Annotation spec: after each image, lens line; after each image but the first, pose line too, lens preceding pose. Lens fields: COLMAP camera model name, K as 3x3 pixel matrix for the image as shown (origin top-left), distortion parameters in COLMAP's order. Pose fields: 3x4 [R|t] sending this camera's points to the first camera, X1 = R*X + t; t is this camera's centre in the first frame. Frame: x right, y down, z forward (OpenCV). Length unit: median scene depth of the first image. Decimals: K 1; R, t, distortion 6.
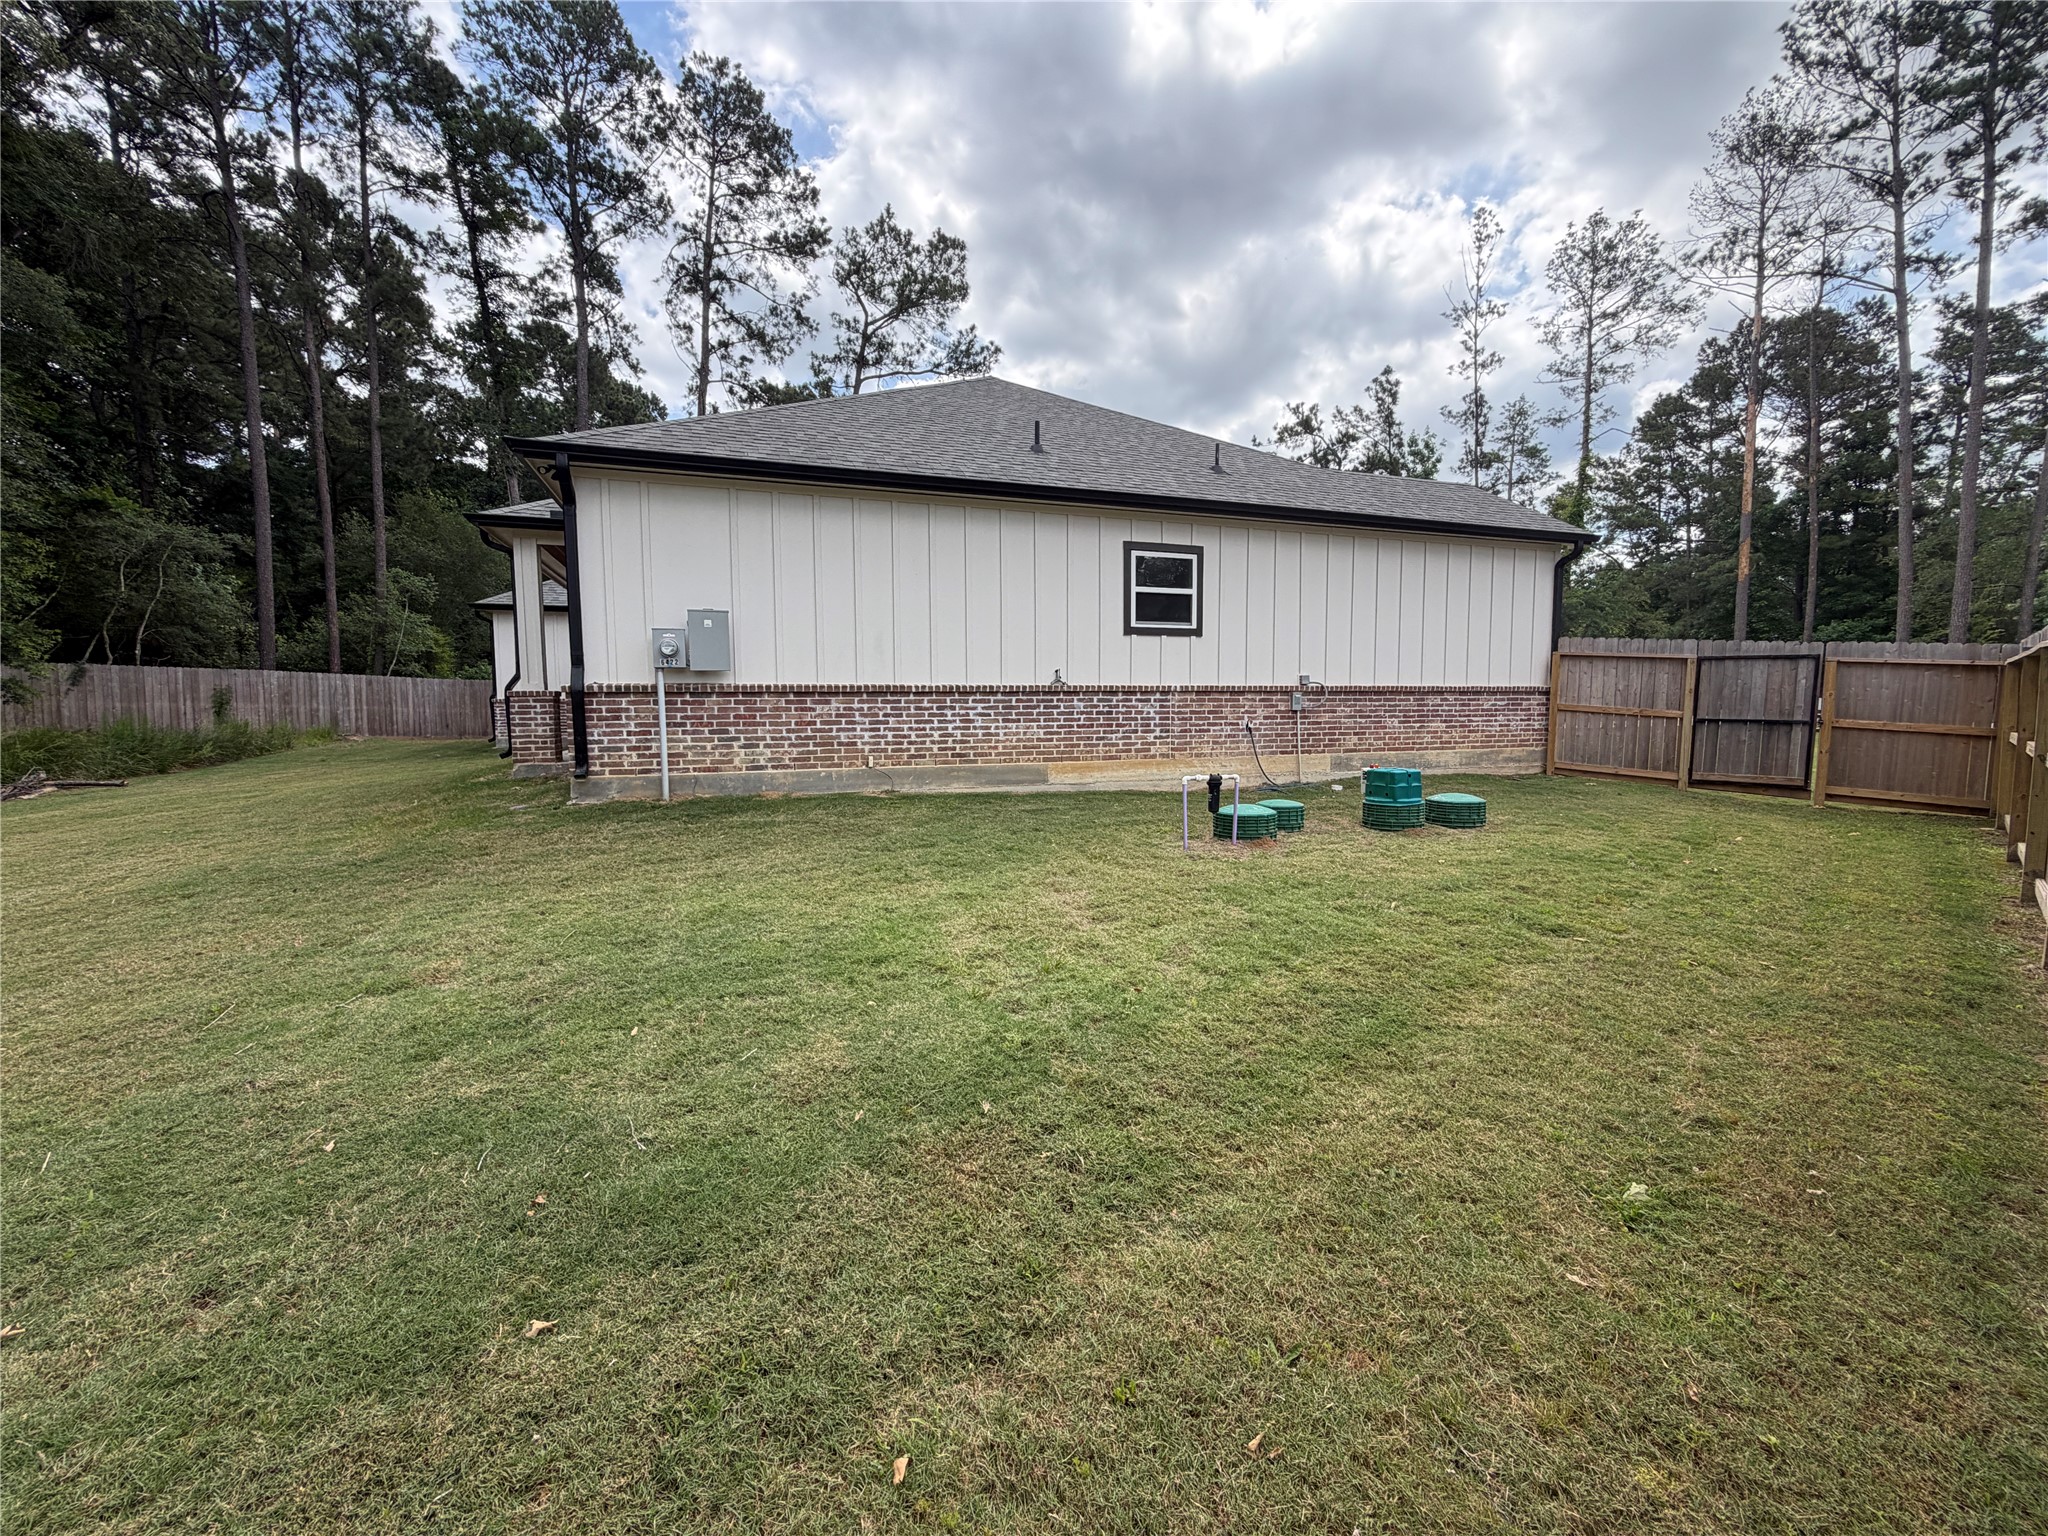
lens RADIAL K [[817.2, 0, 1020.4], [0, 817.2, 768.1], [0, 0, 1]] dist [0.001259, 0.000149]
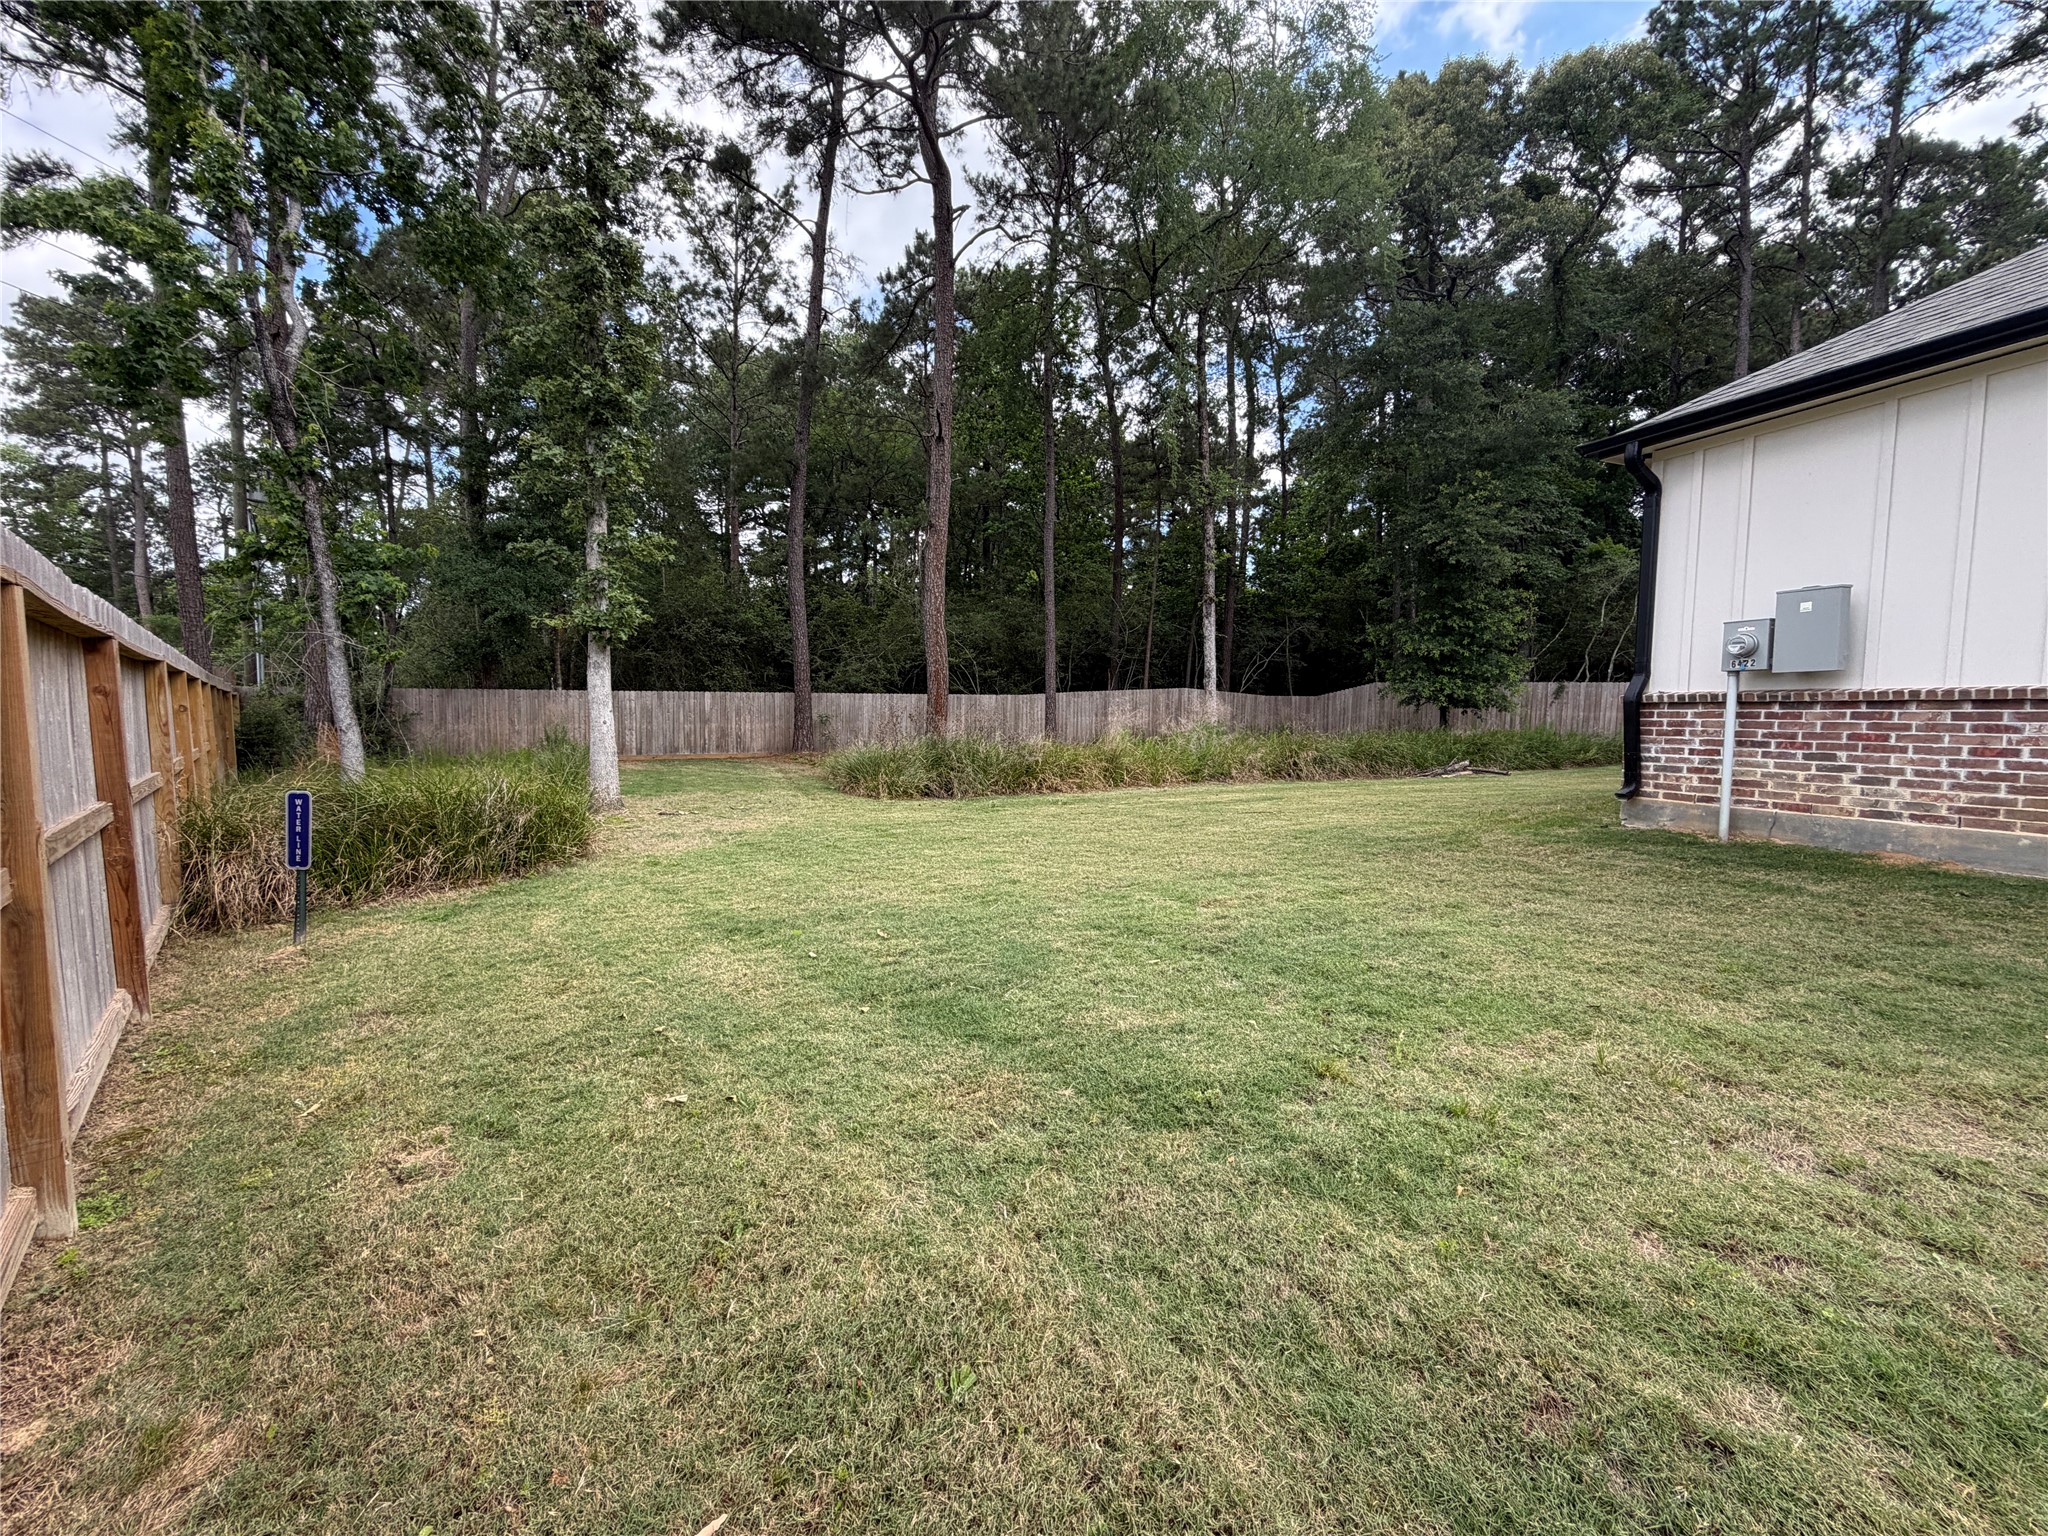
lens RADIAL K [[821.9, 0, 1024.0], [0, 821.9, 768.0], [0, 0, 1]] dist [0.000724, 0.000192]
pose [[0.024081, 0.073524, -0.997003, 0.322199], [-0.086771, 0.993682, 0.071183, -0.025285], [0.995937, 0.084797, 0.030308, 0.282322]]
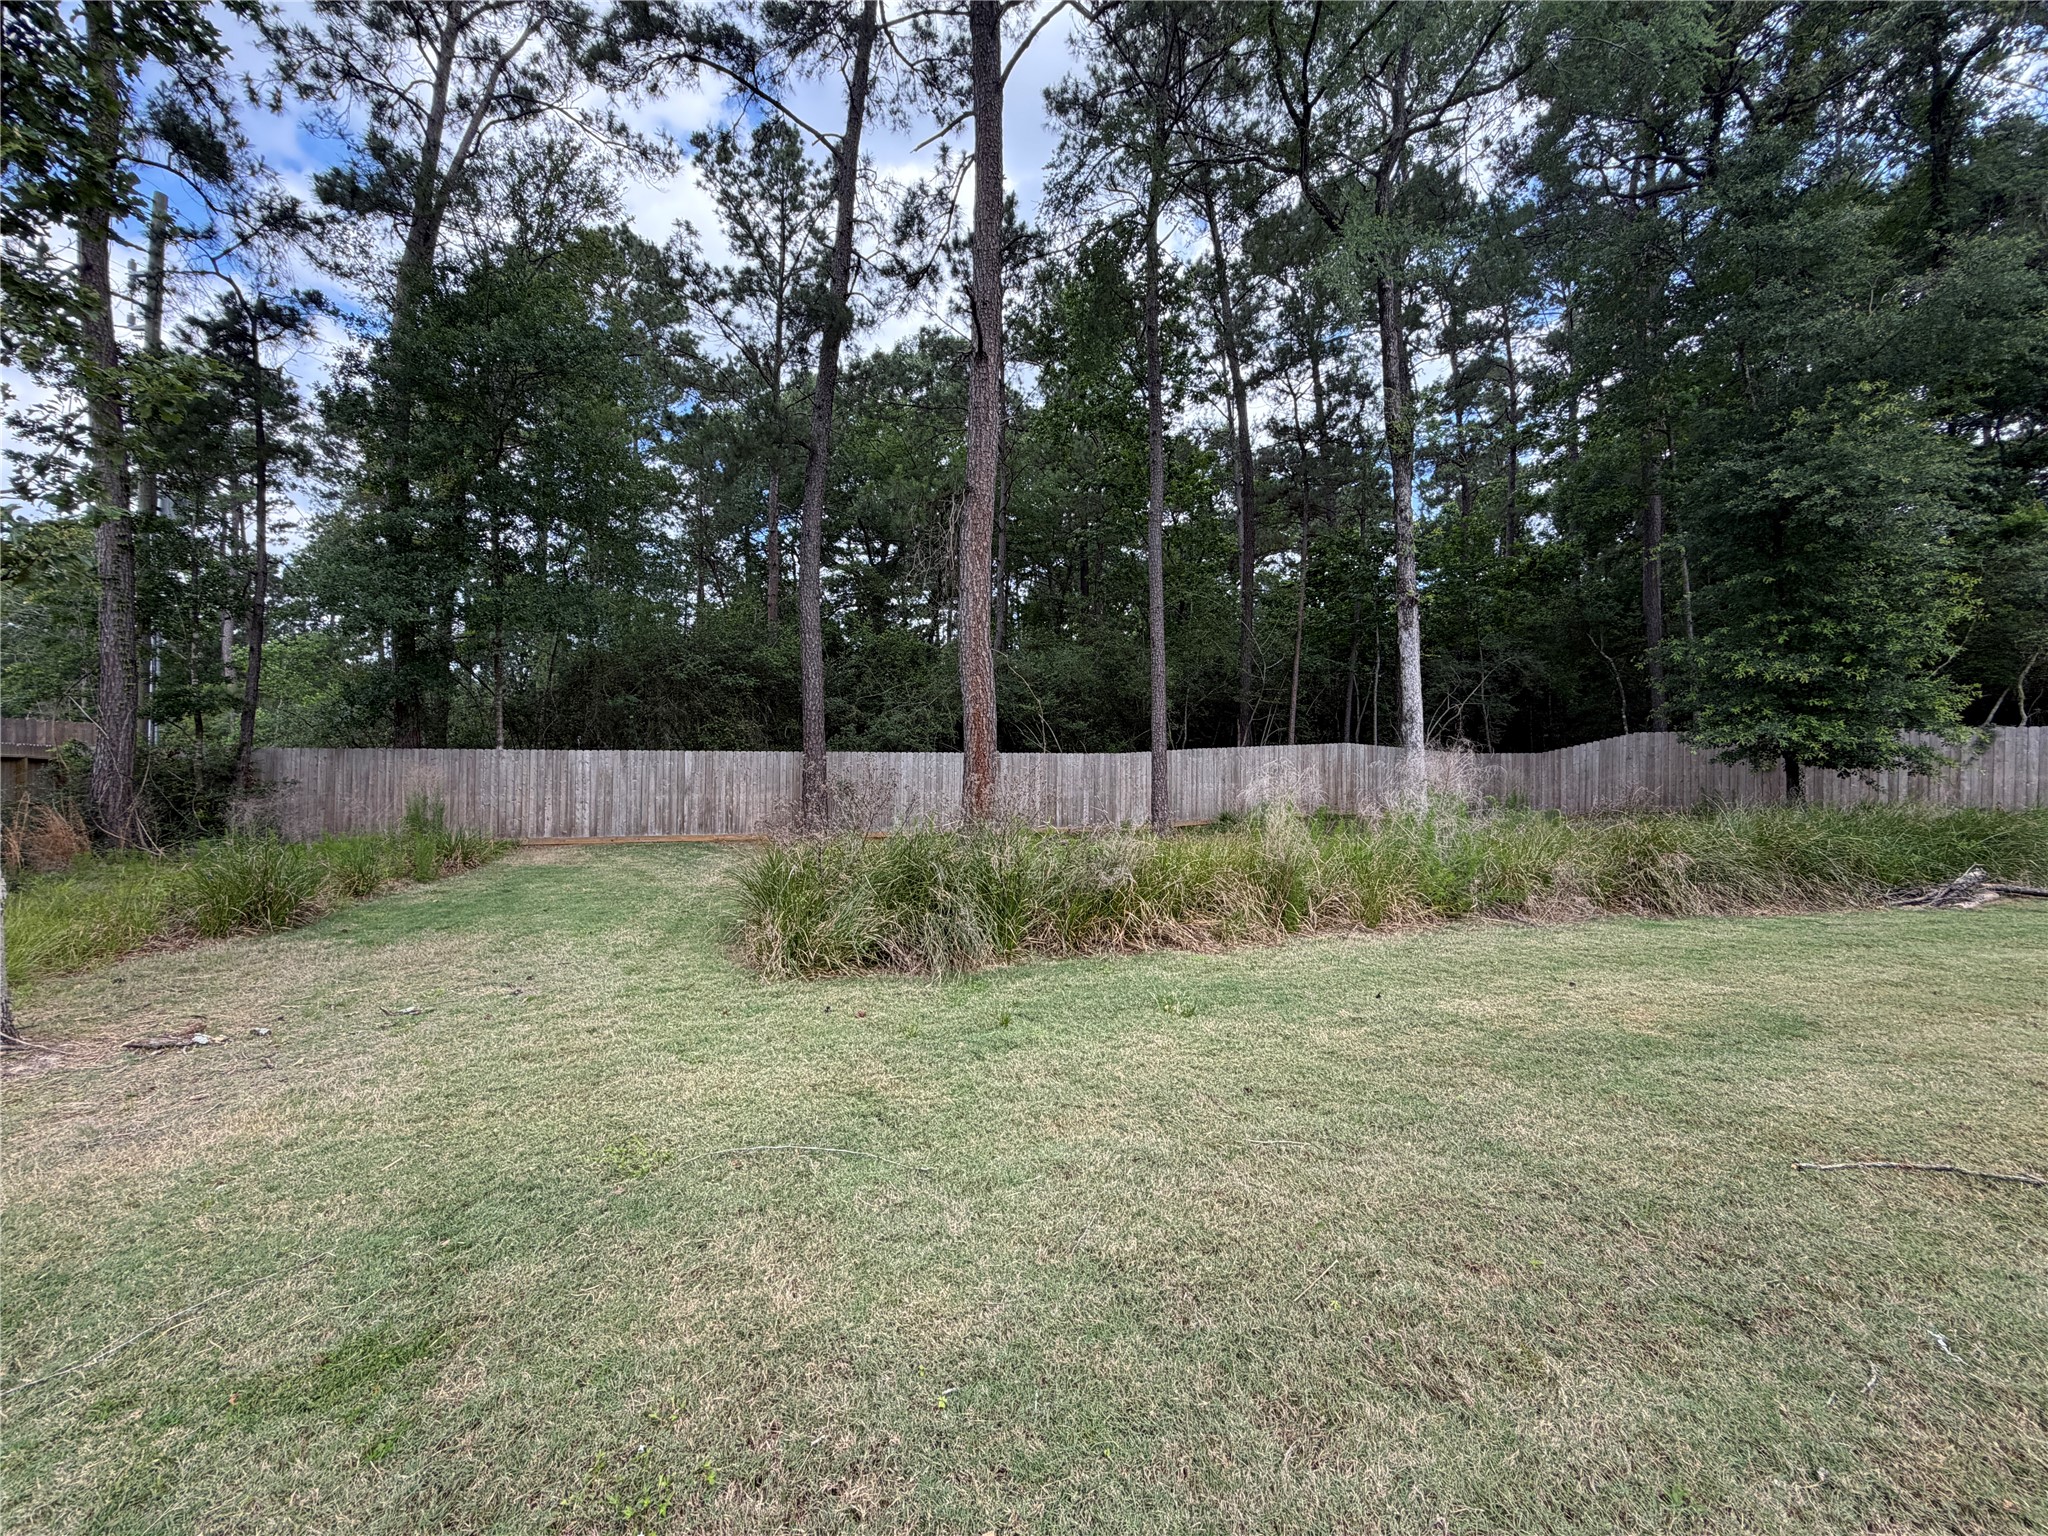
lens RADIAL K [[808.4, 0, 1024.0], [0, 808.4, 768.0], [0, 0, 1]] dist [-0.002439, -0.000226]
pose [[-0.113513, -0.003558, -0.993530, -0.572567], [-0.082637, 0.996562, 0.005873, -0.029040], [0.990094, 0.082769, -0.113417, 0.342361]]
